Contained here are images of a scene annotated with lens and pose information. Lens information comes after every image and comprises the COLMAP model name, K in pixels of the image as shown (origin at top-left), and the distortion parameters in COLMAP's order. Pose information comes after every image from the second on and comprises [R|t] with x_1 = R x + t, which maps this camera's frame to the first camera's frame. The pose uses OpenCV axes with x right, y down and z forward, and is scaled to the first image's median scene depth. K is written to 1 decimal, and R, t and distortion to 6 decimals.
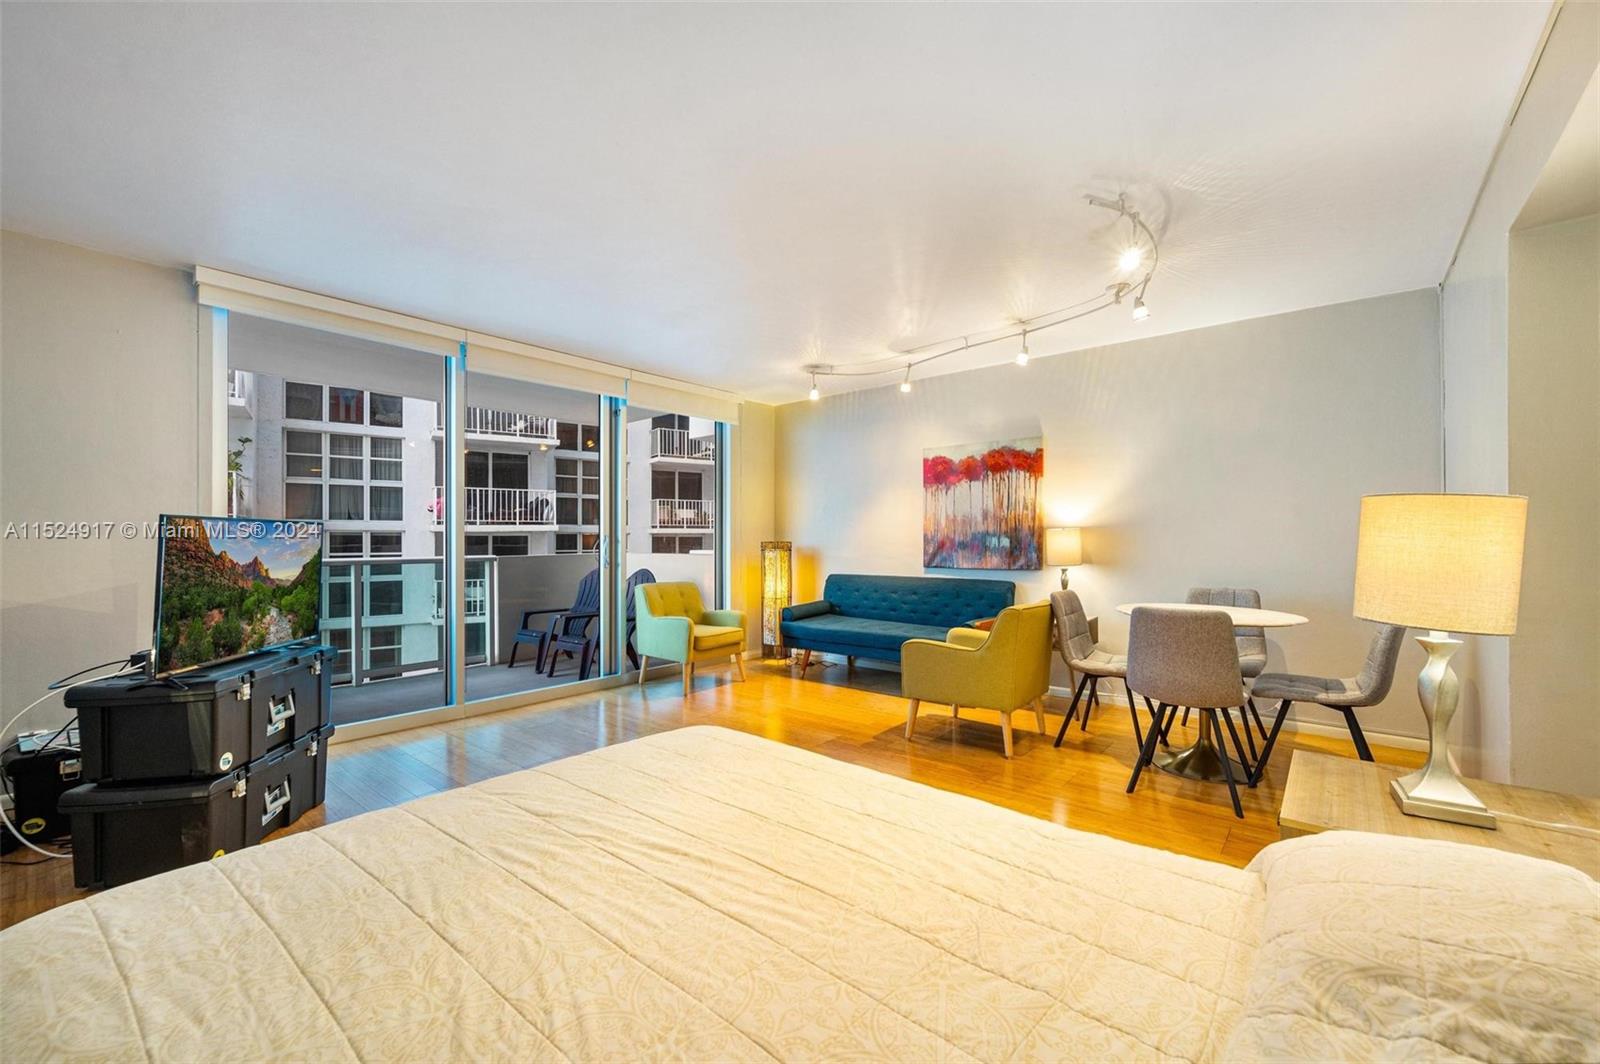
lens RADIAL K [[658.6, 0, 800.0], [0, 658.6, 532.0], [0, 0, 1]] dist [0.000443, 0.000029]
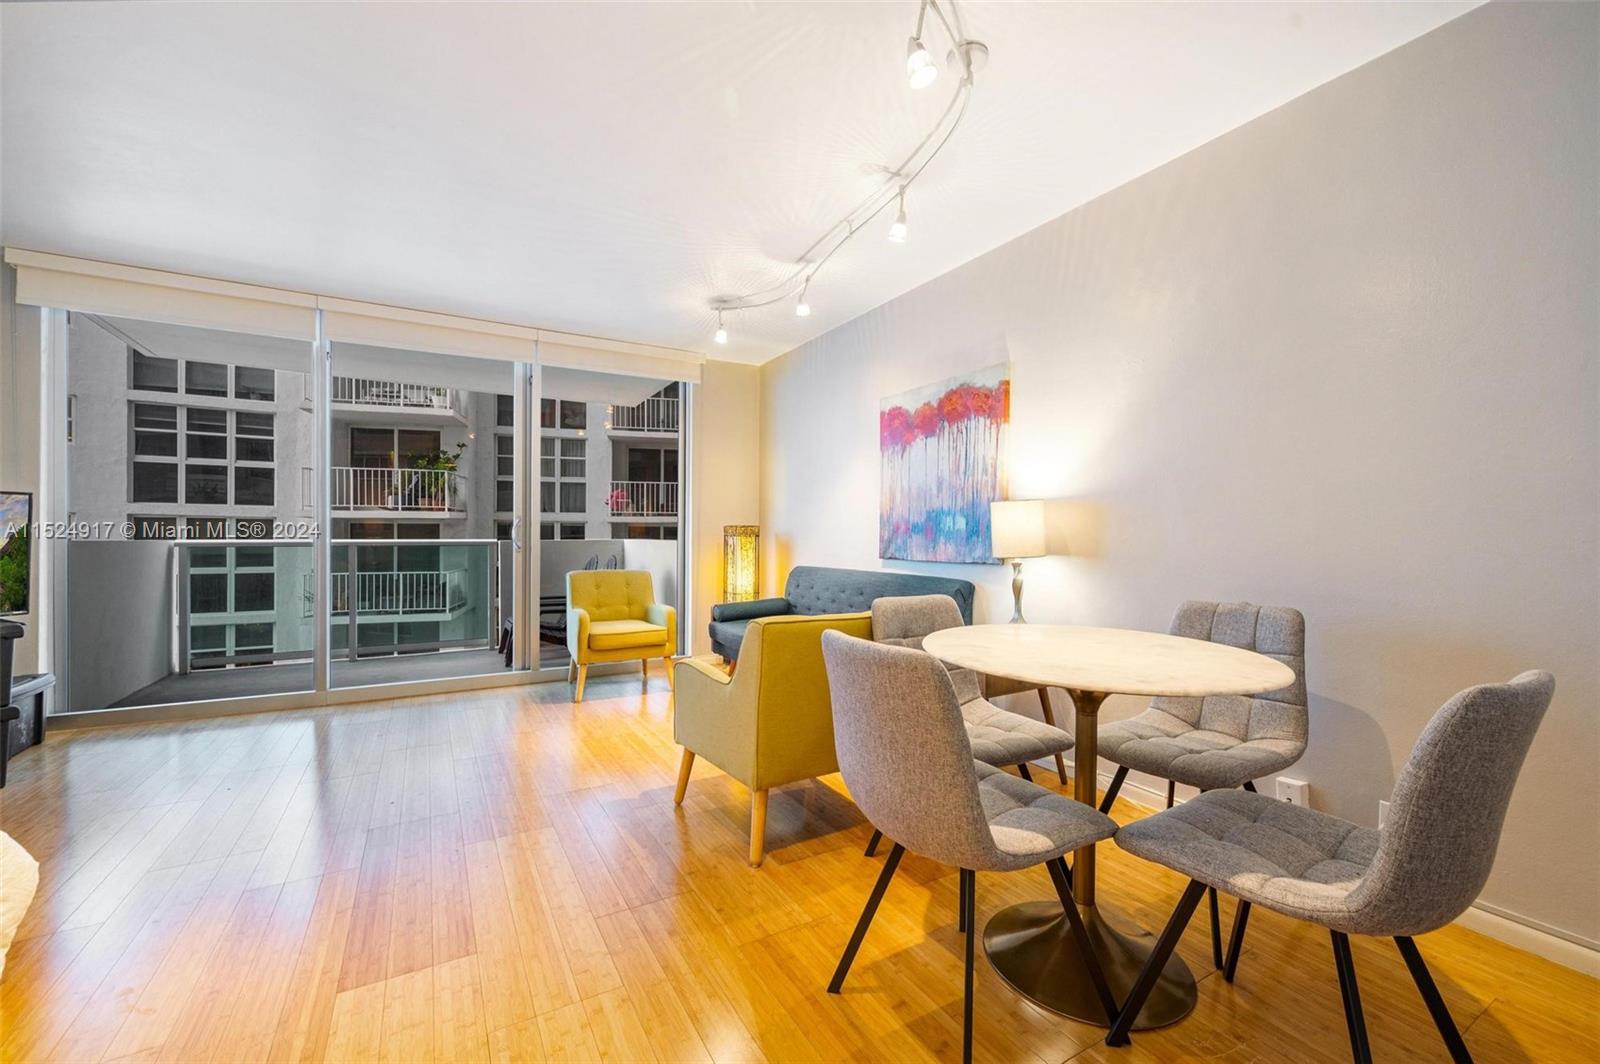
lens RADIAL K [[650.2, 0, 793.2], [0, 650.2, 529.9], [0, 0, 1]] dist [-0.000032, -0.000161]
pose [[0.934499, 0.005501, -0.355923, 0.382530], [-0.004493, 0.999983, 0.003661, 0.020083], [0.355937, -0.001822, 0.934508, 0.304554]]
